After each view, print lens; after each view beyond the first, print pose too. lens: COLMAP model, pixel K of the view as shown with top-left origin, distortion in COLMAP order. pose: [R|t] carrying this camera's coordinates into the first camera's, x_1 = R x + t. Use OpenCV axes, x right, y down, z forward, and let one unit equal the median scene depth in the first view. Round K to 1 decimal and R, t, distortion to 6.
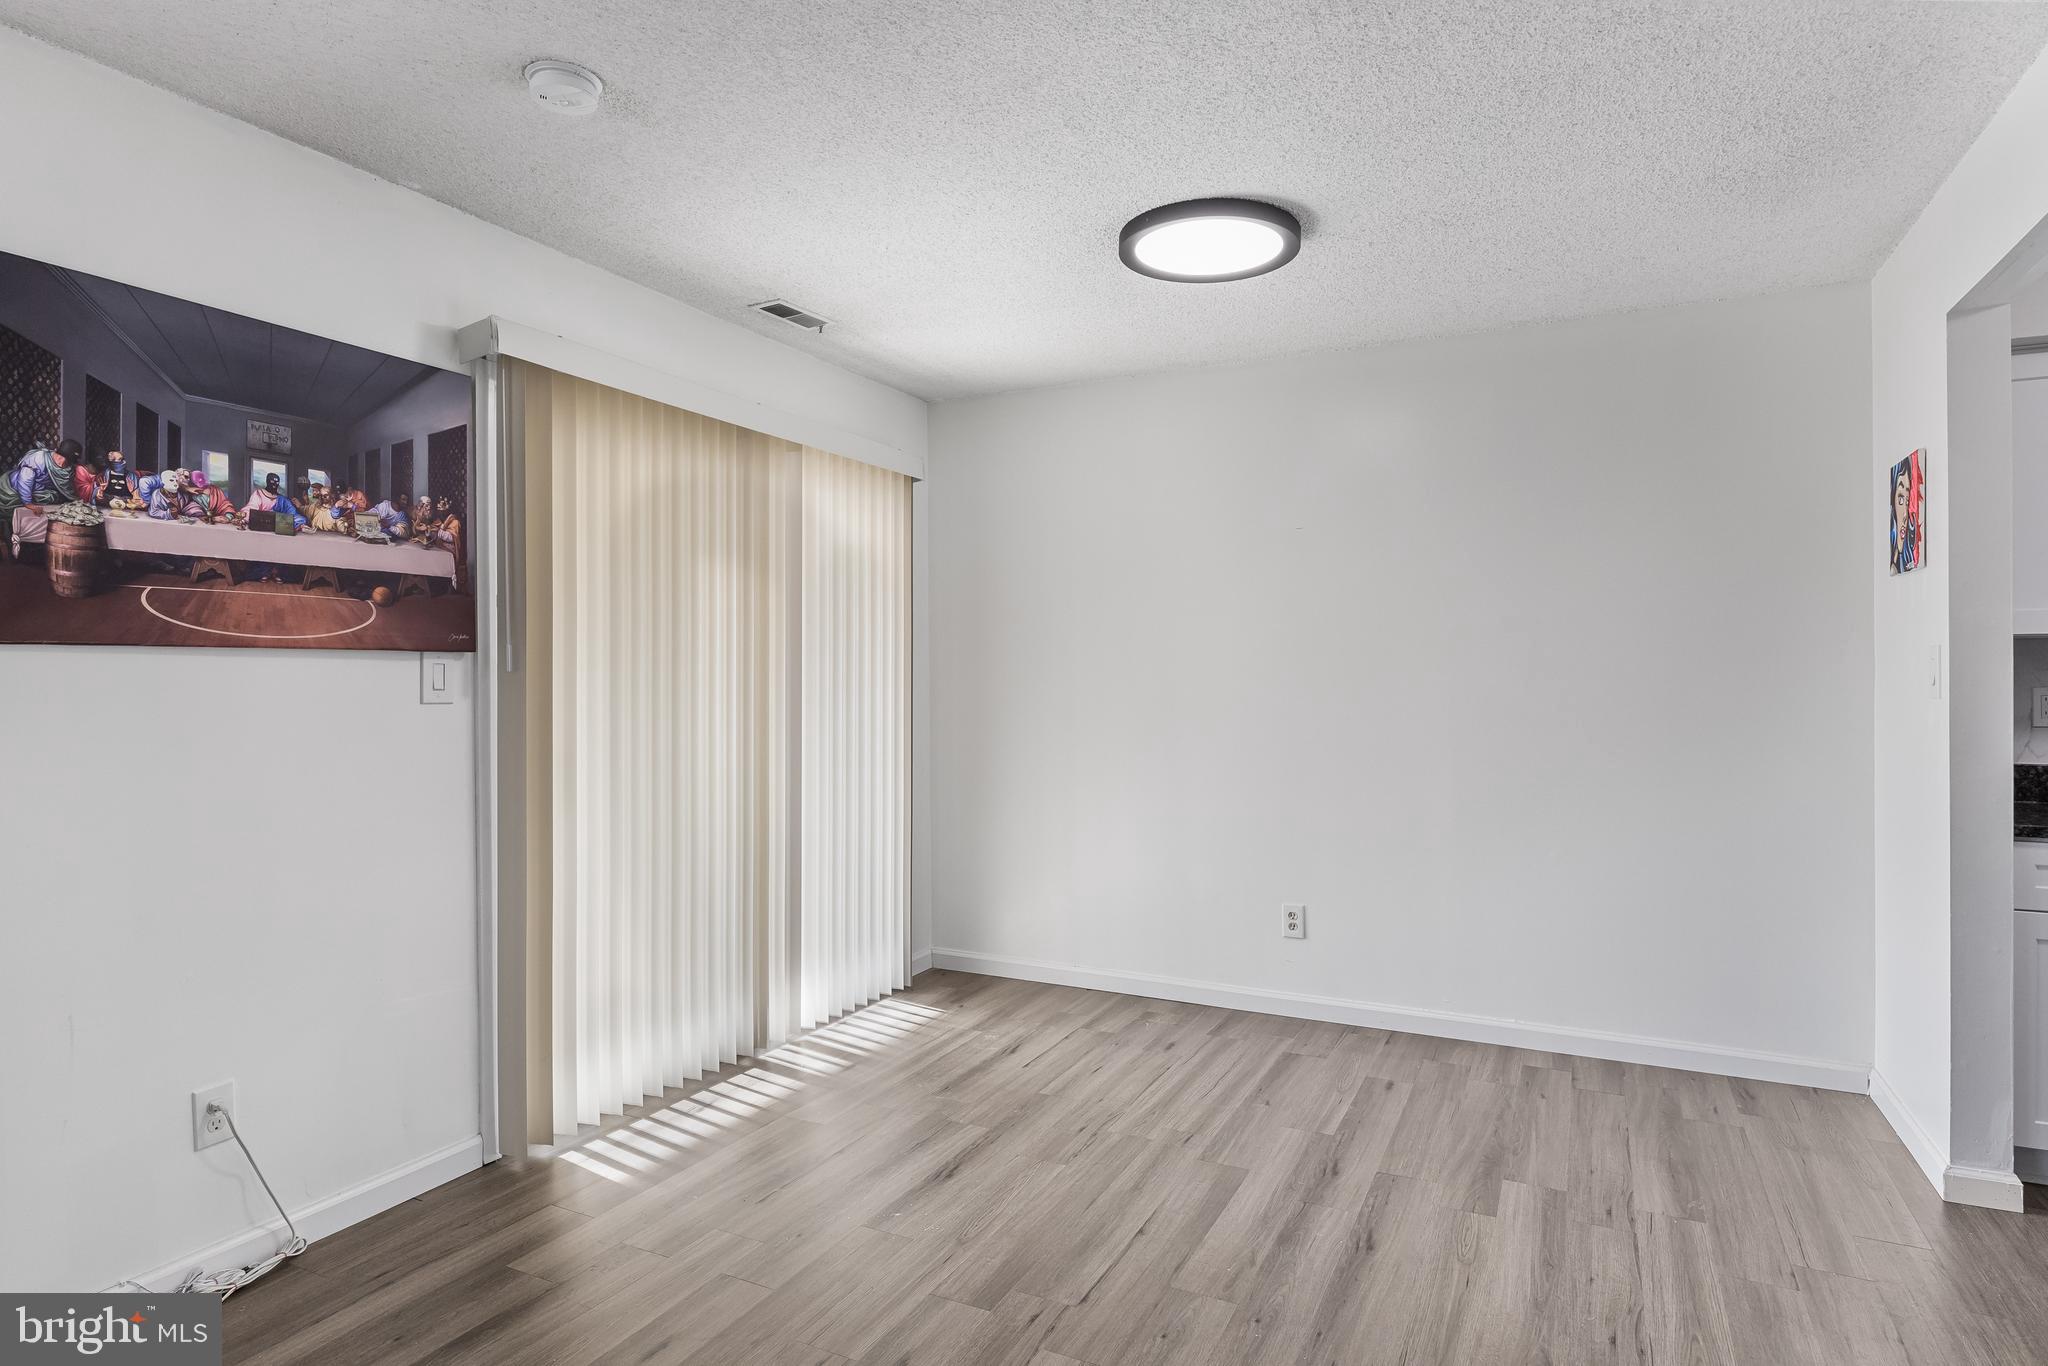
lens RADIAL K [[1109.2, 0, 1024.0], [0, 1109.2, 683.0], [0, 0, 1]] dist [-0.005224, -0.001266]
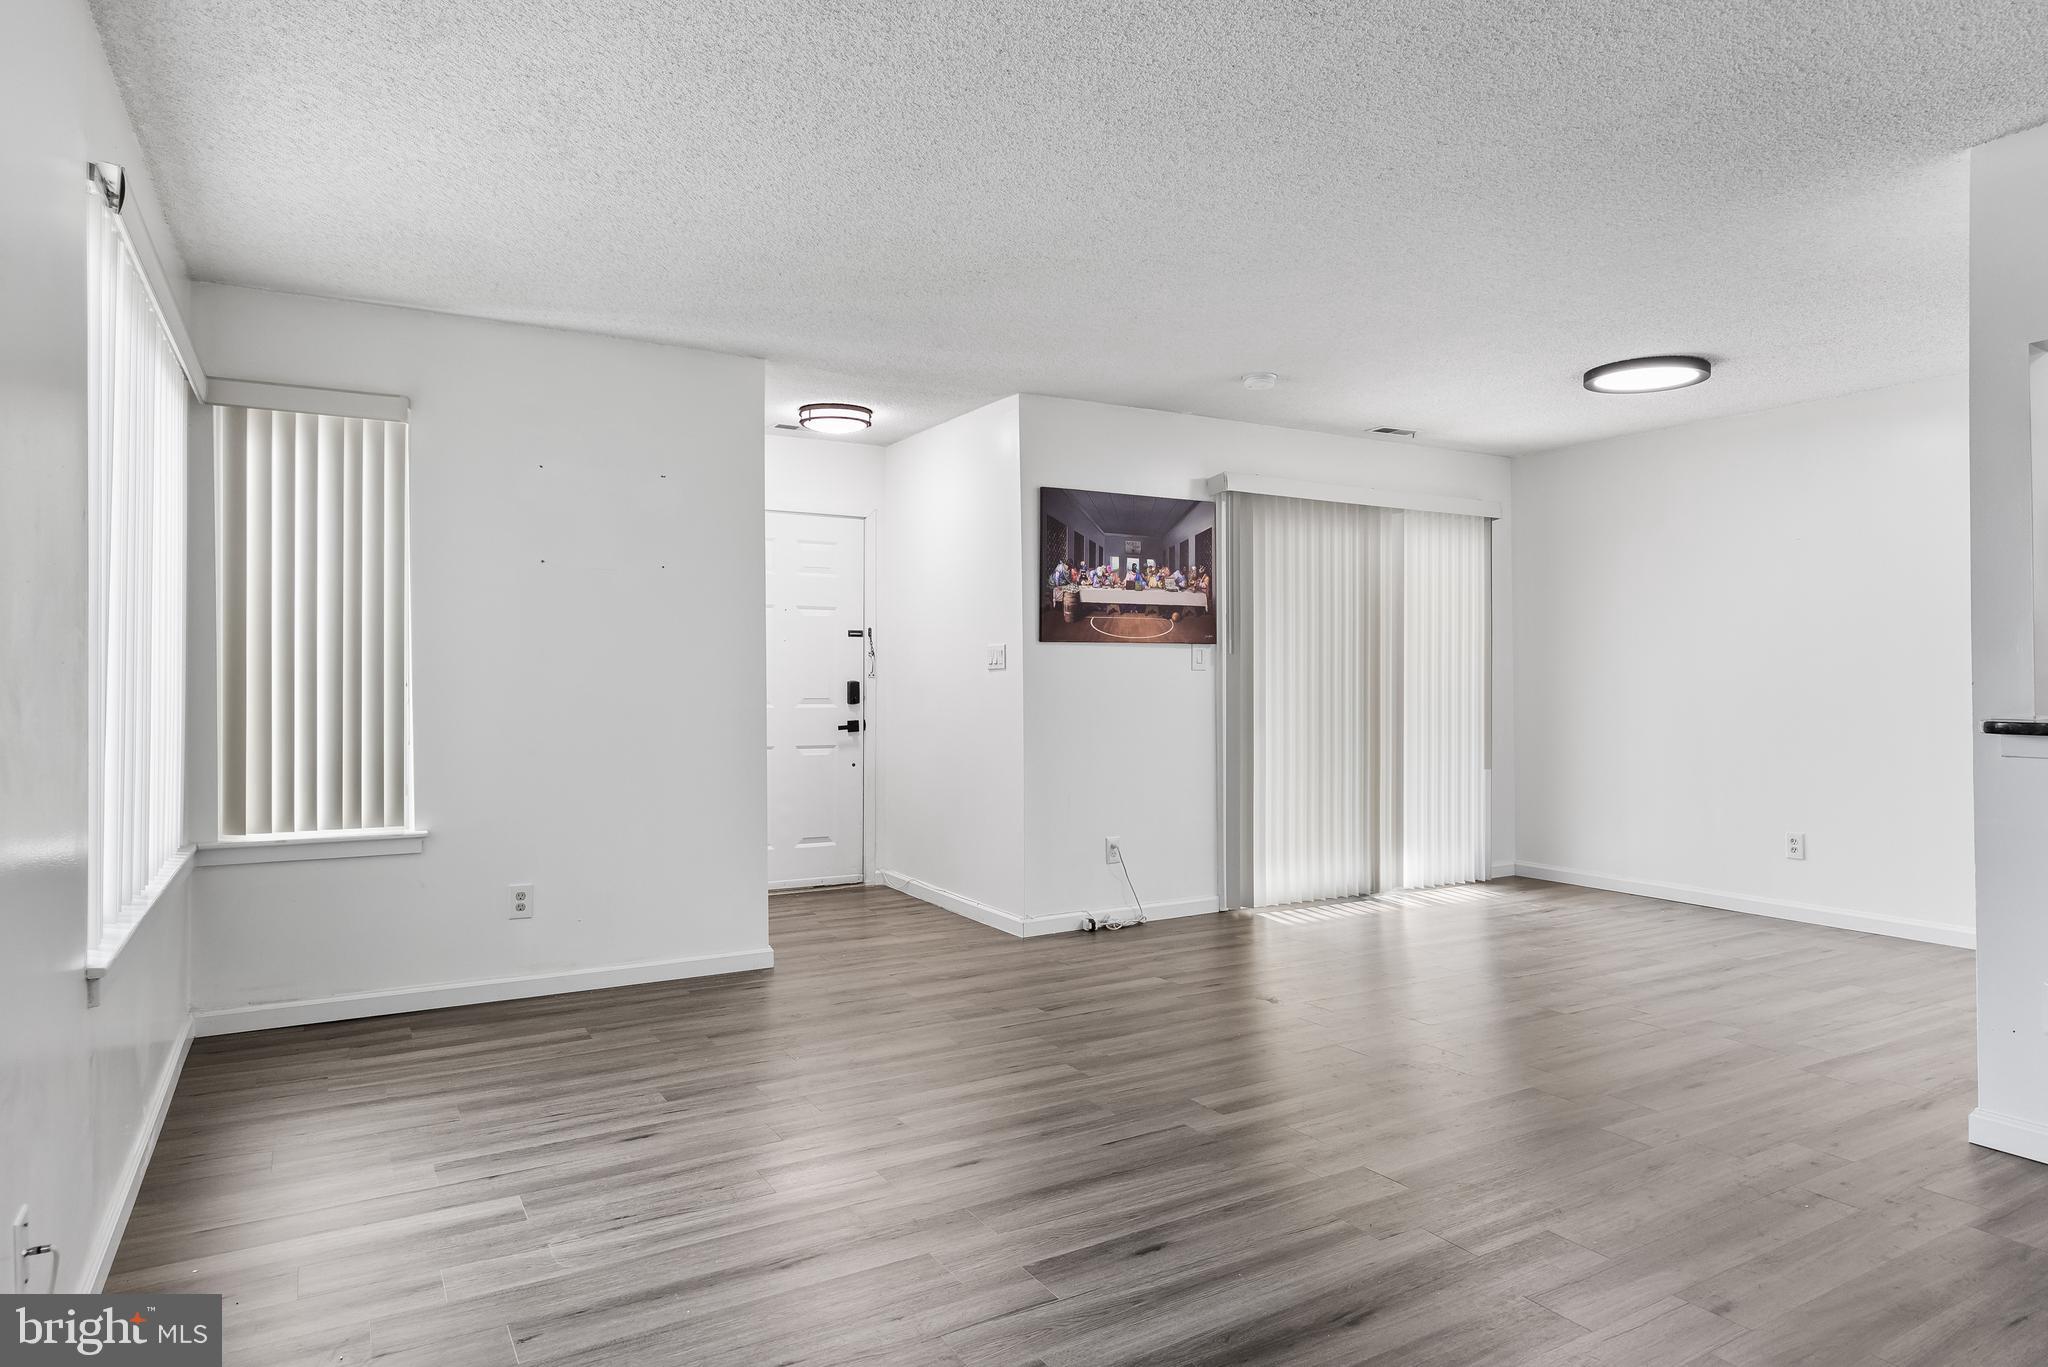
lens RADIAL K [[1202.5, 0, 1028.0], [0, 1202.5, 675.5], [0, 0, 1]] dist [-0.006886, -0.000527]
pose [[0.835257, -0.003804, -0.549847, 0.423033], [-0.001490, 0.999957, -0.009181, 0.051421], [0.549858, 0.008488, 0.835215, -1.026950]]
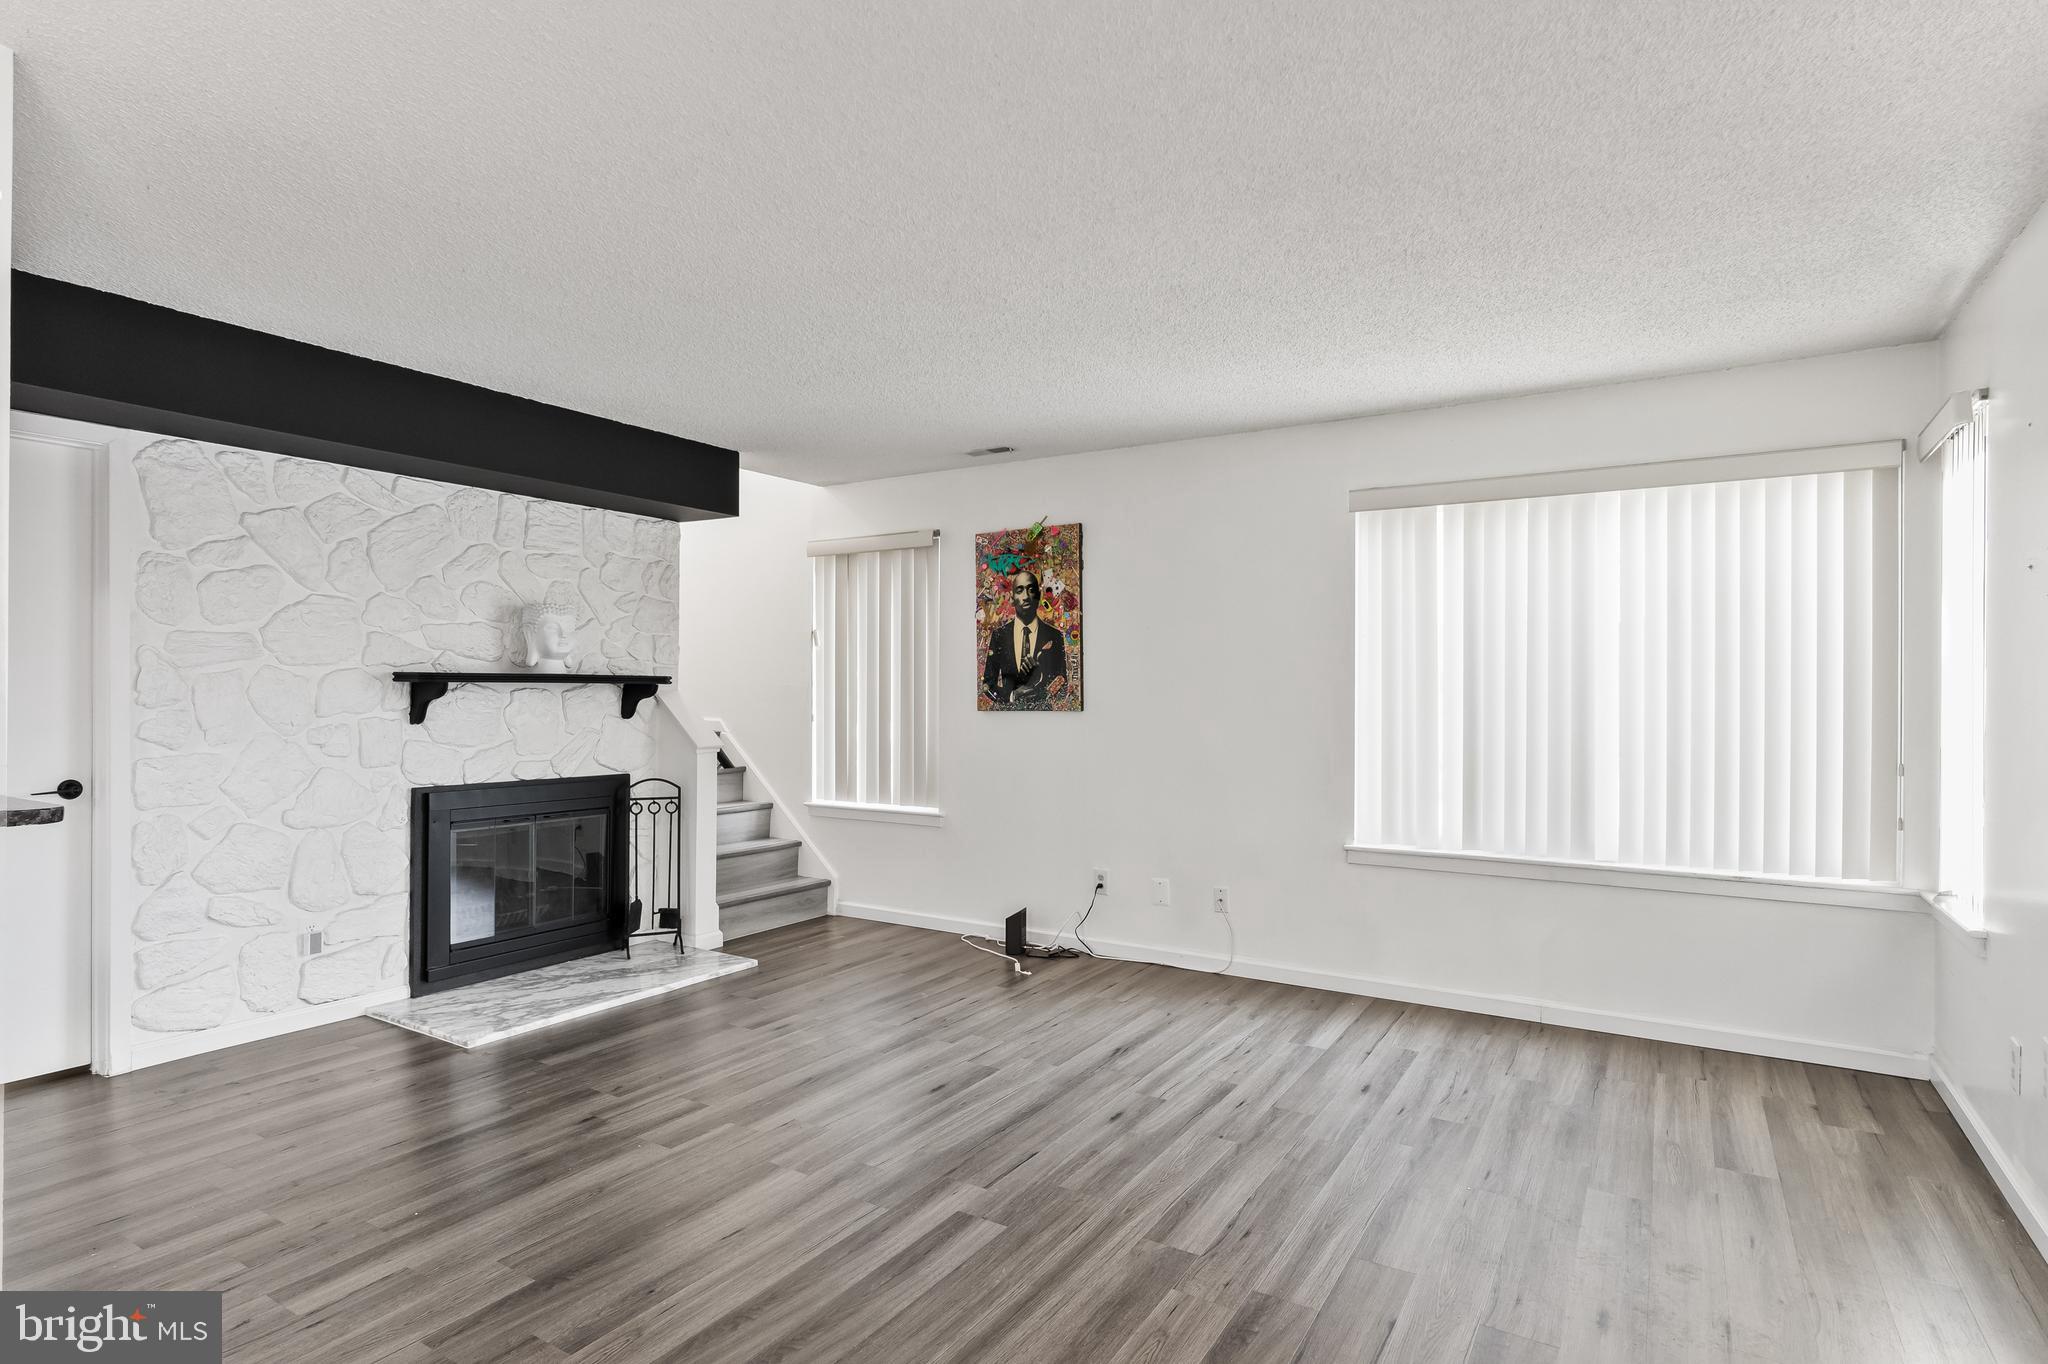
lens RADIAL K [[1064.3, 0, 1024.0], [0, 1064.3, 682.0], [0, 0, 1]] dist [-0.000569, -0.000161]
pose [[-0.995754, -0.004250, 0.091953, -0.236412], [-0.004384, 0.999990, -0.001254, -0.010405], [-0.091946, -0.001652, -0.995763, 1.102036]]
